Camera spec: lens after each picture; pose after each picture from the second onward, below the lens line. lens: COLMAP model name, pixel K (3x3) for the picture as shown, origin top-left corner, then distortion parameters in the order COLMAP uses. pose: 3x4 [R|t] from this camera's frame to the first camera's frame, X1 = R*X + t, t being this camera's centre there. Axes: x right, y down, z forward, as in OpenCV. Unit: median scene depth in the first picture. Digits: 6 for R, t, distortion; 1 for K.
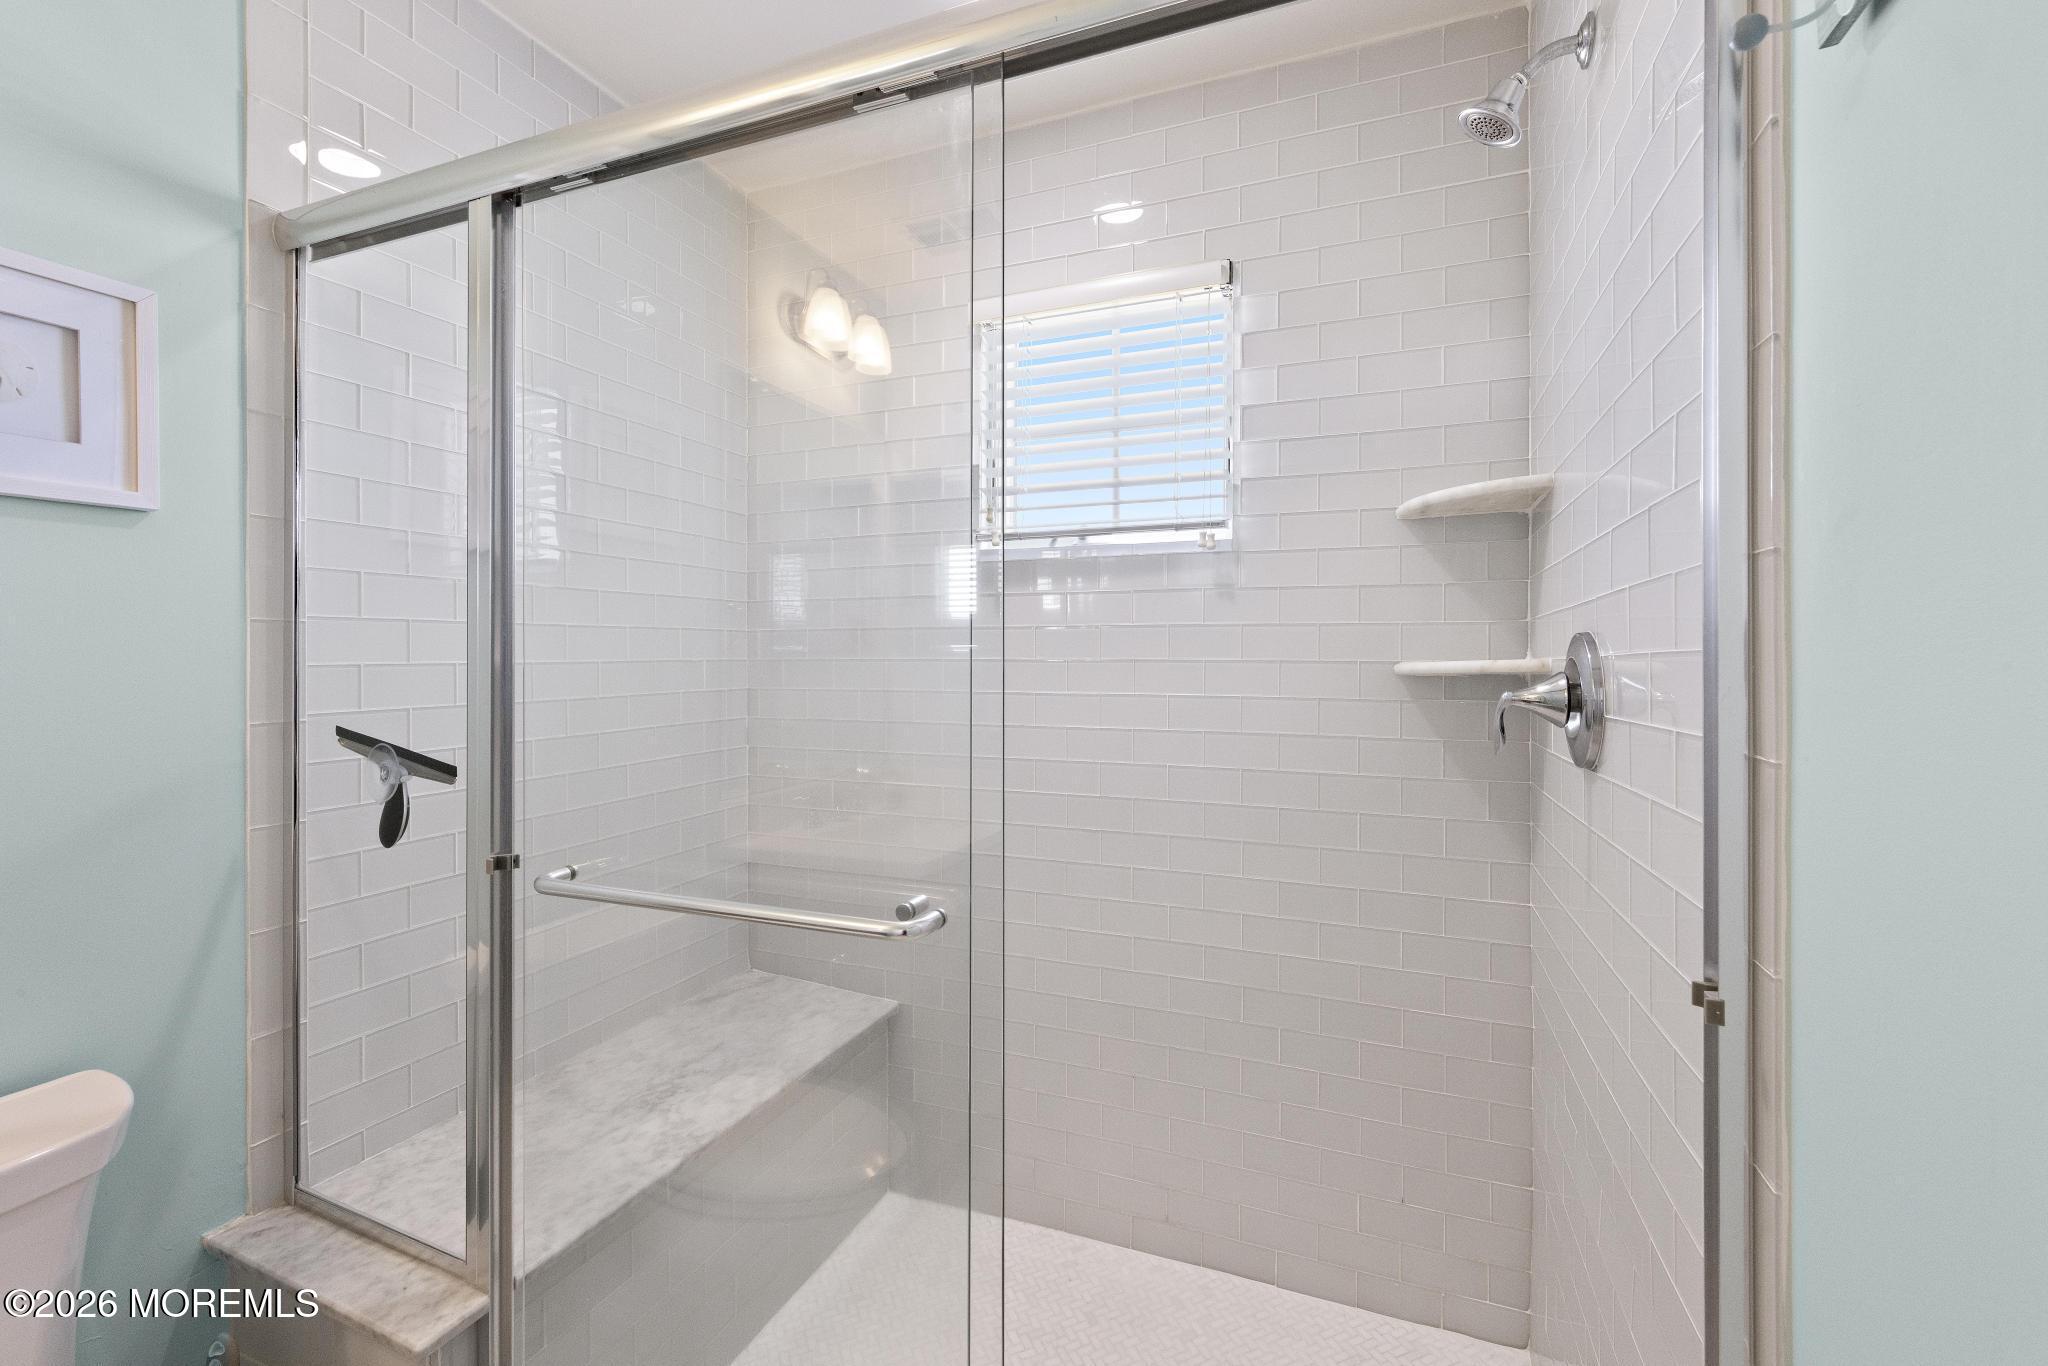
lens RADIAL K [[855.2, 0, 1024.4], [0, 855.2, 657.1], [0, 0, 1]] dist [0.002722, 0.000523]
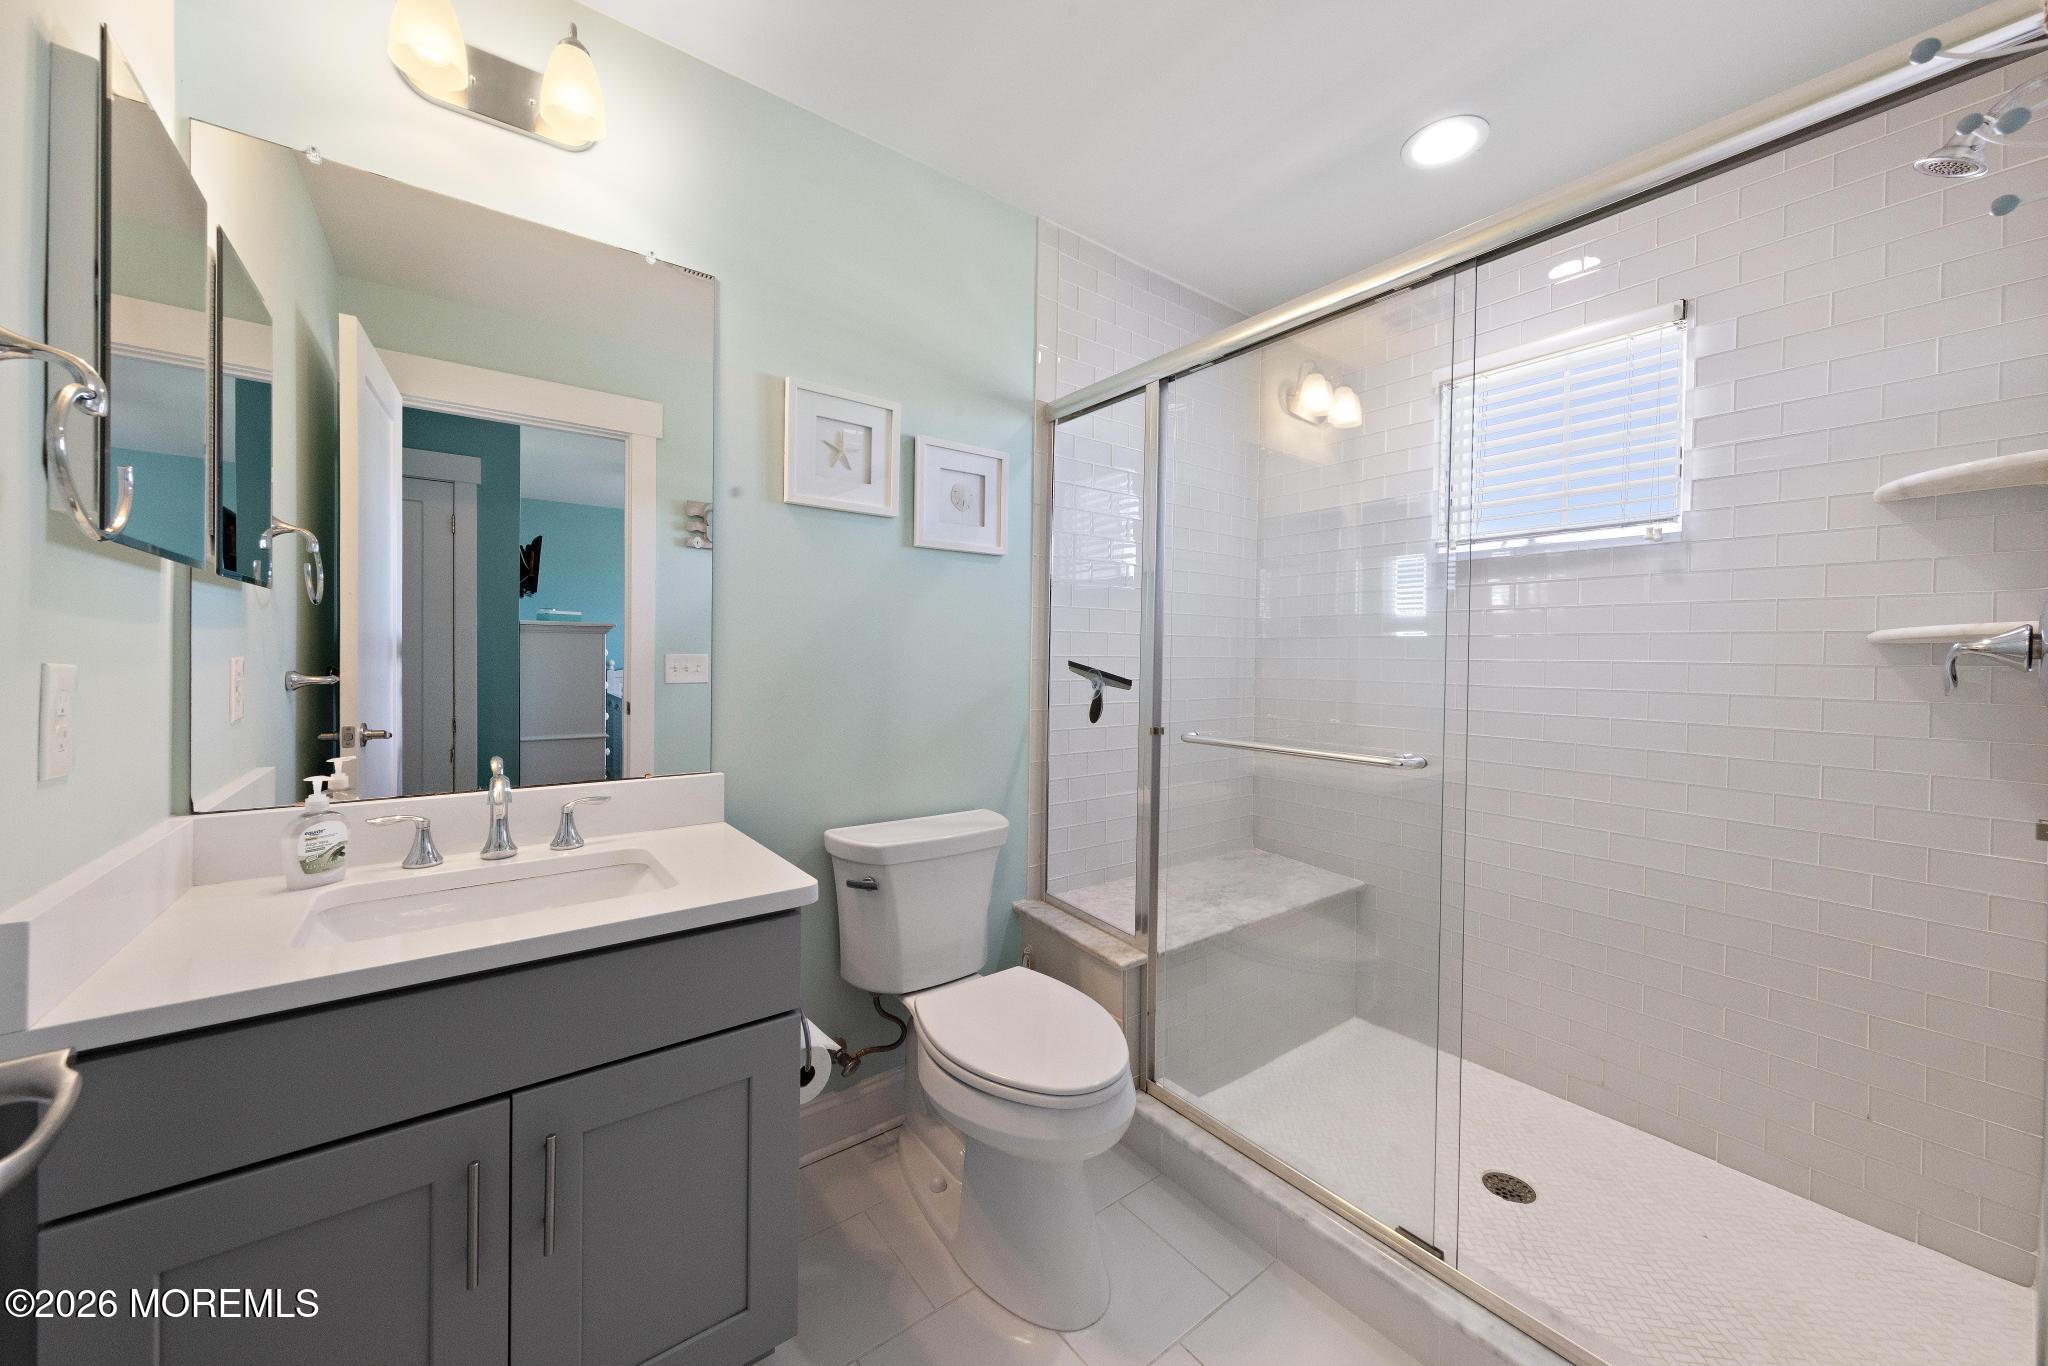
lens RADIAL K [[744.0, 0, 1026.3], [0, 744.0, 666.4], [0, 0, 1]] dist [0.002415, 0.000006]
pose [[0.861720, 0.017073, -0.507097, -0.016770], [-0.016091, 0.999851, 0.006318, 0.064446], [0.507129, 0.002716, 0.861866, -0.395820]]
